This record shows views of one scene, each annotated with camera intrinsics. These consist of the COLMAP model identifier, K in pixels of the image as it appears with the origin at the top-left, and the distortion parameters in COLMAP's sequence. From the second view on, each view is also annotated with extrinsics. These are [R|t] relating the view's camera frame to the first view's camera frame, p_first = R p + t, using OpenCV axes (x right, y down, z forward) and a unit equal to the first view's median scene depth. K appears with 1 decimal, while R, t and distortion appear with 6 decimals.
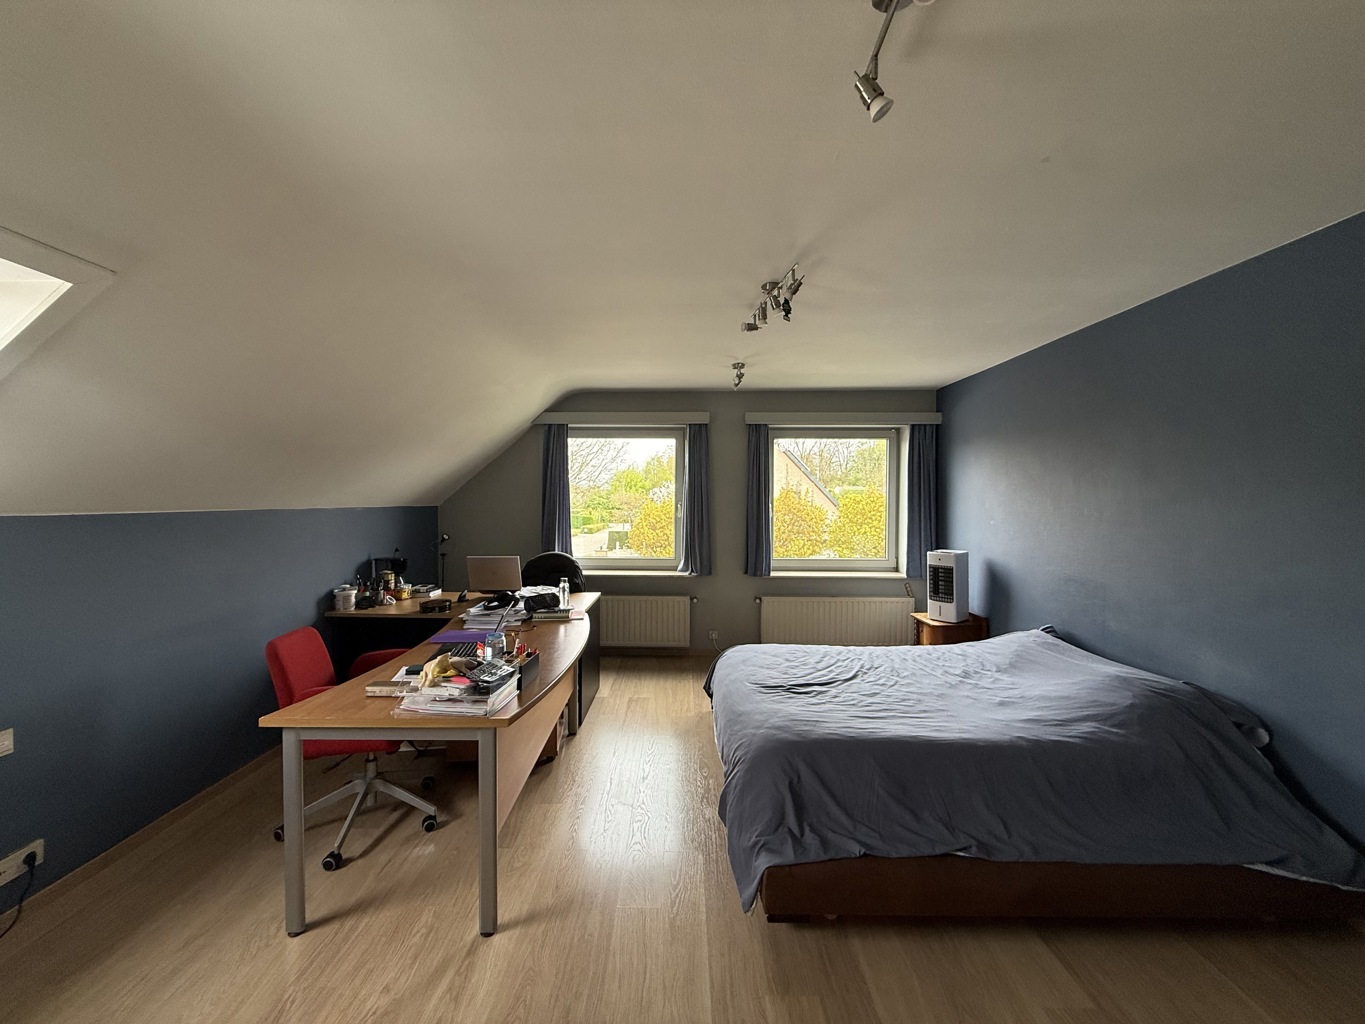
lens RADIAL K [[543.4, 0, 676.6], [0, 543.4, 511.6], [0, 0, 1]] dist [0.002021, 0.000056]
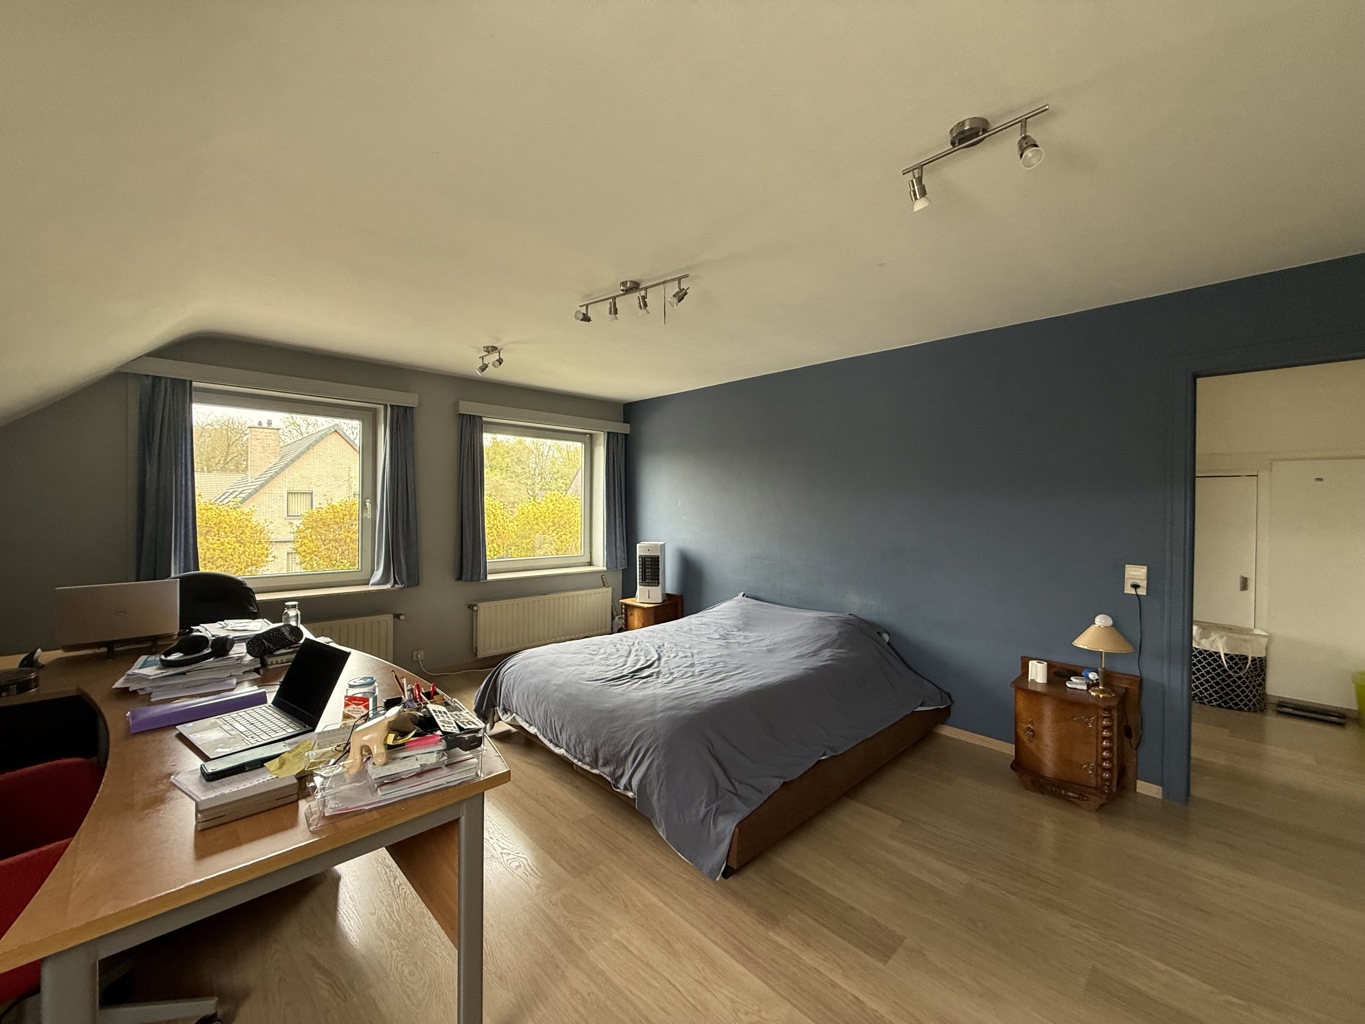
lens RADIAL K [[543.4, 0, 676.6], [0, 543.4, 511.6], [0, 0, 1]] dist [0.002021, 0.000056]
pose [[0.717419, -0.004996, 0.696624, -0.390682], [0.011172, 0.999928, -0.004334, 0.015474], [-0.696552, 0.010892, 0.717423, 0.169705]]
